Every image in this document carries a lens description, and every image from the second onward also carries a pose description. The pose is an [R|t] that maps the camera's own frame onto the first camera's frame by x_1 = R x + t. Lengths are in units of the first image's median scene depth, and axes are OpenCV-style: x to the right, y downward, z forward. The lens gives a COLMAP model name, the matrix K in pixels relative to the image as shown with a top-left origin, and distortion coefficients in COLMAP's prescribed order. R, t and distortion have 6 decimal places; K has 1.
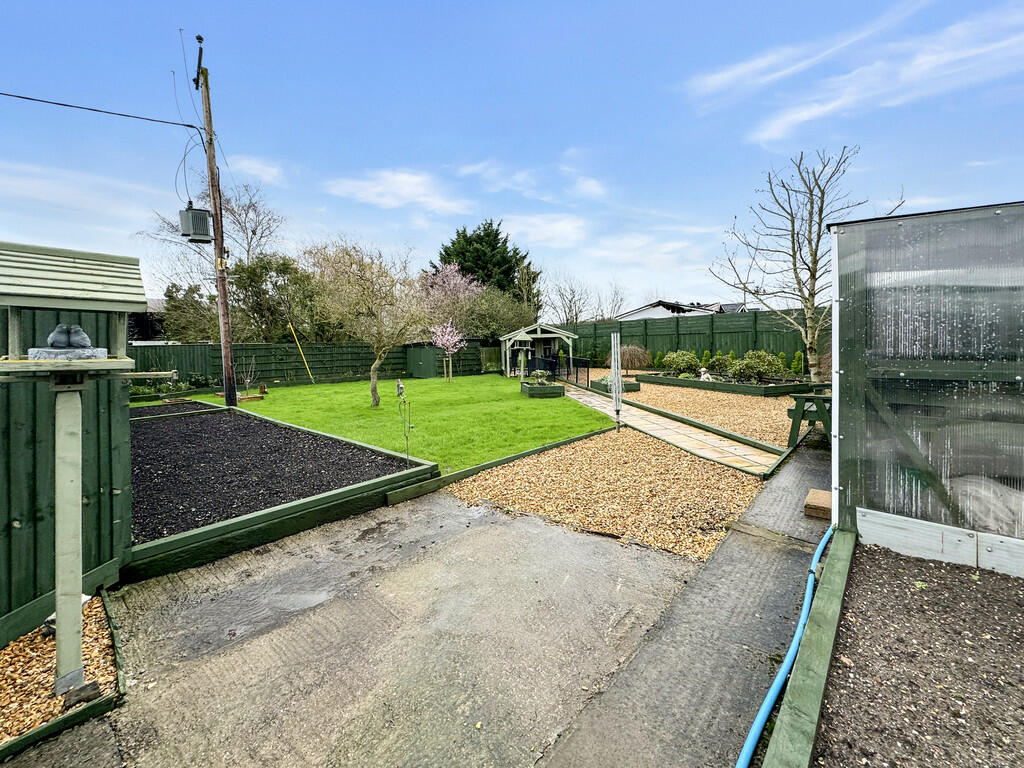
lens RADIAL K [[416.1, 0, 516.8], [0, 416.1, 346.2], [0, 0, 1]] dist [-0.000547, -0.000002]
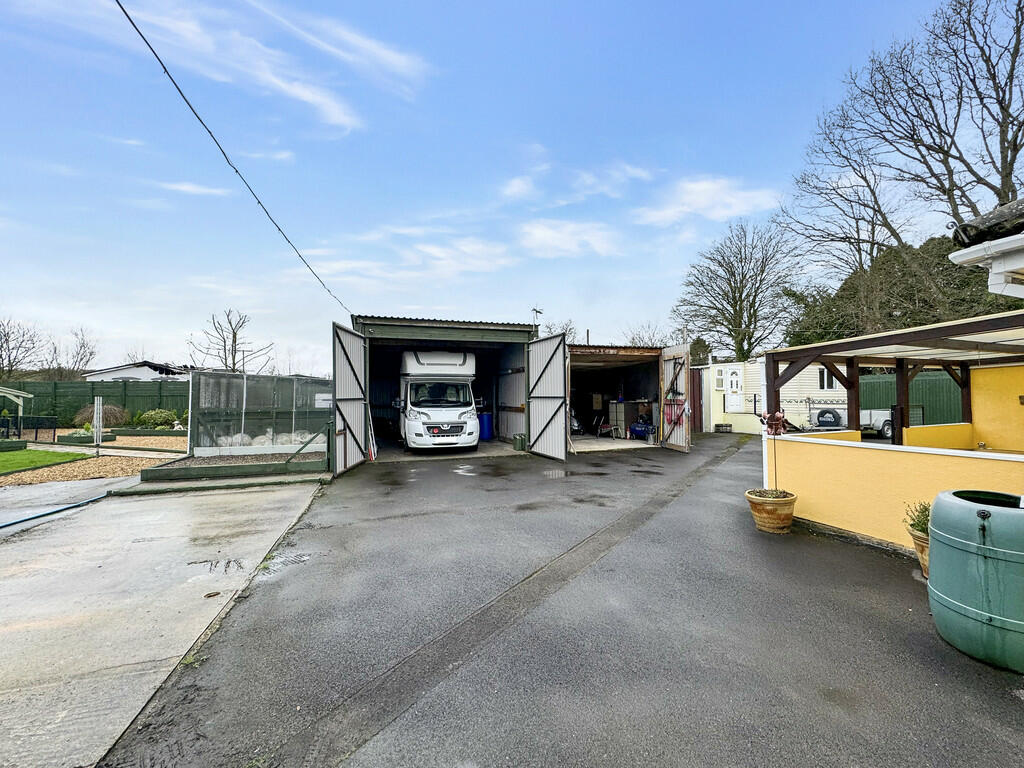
lens RADIAL K [[416.0, 0, 512.0], [0, 416.0, 384.0], [0, 0, 1]] dist [0.003052, 0.000388]
pose [[0.500970, 0.048550, 0.864102, -0.080258], [-0.000176, 0.998431, -0.055995, 0.002418], [-0.865465, 0.027900, 0.500193, -0.267831]]
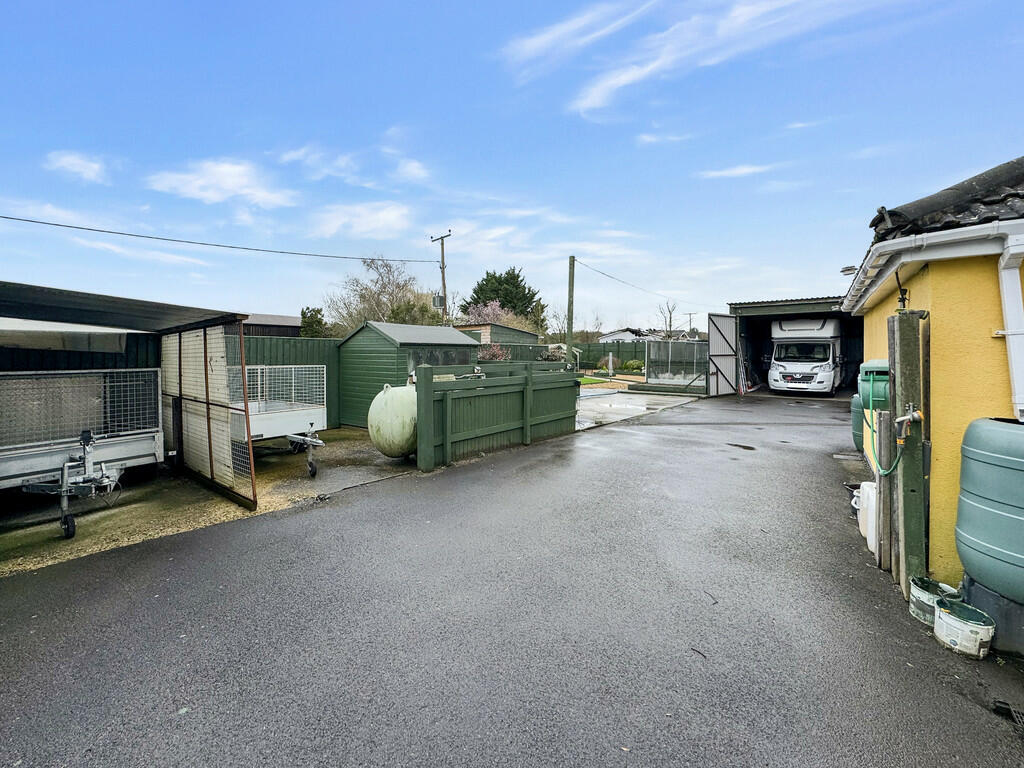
lens RADIAL K [[424.3, 0, 514.4], [0, 424.3, 356.5], [0, 0, 1]] dist [0.000229, 0.000016]
pose [[0.997531, 0.026356, 0.065087, -0.158882], [-0.026408, 0.999651, -0.000066, 0.004679], [-0.065066, -0.001653, 0.997880, -0.494395]]
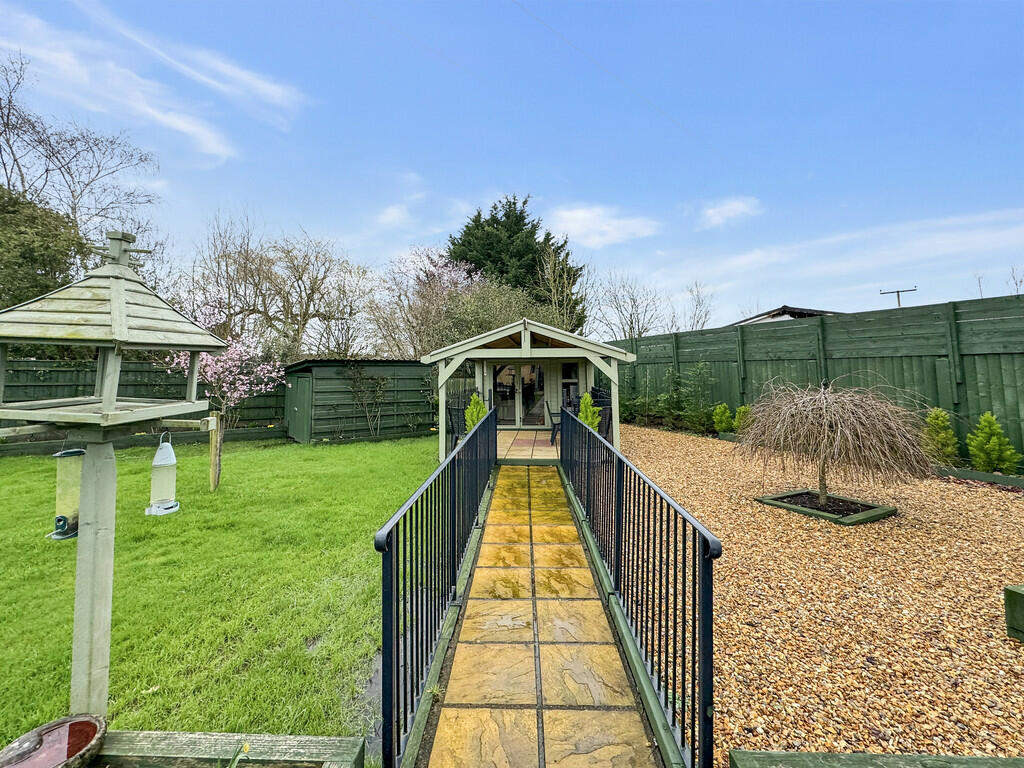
lens RADIAL K [[405.5, 0, 509.8], [0, 405.5, 327.6], [0, 0, 1]] dist [-0.000102, -0.000003]
pose [[0.984721, 0.007731, -0.173965, 0.058470], [-0.027425, 0.993432, -0.111090, -0.003803], [0.171964, 0.114164, 0.978466, 0.367708]]
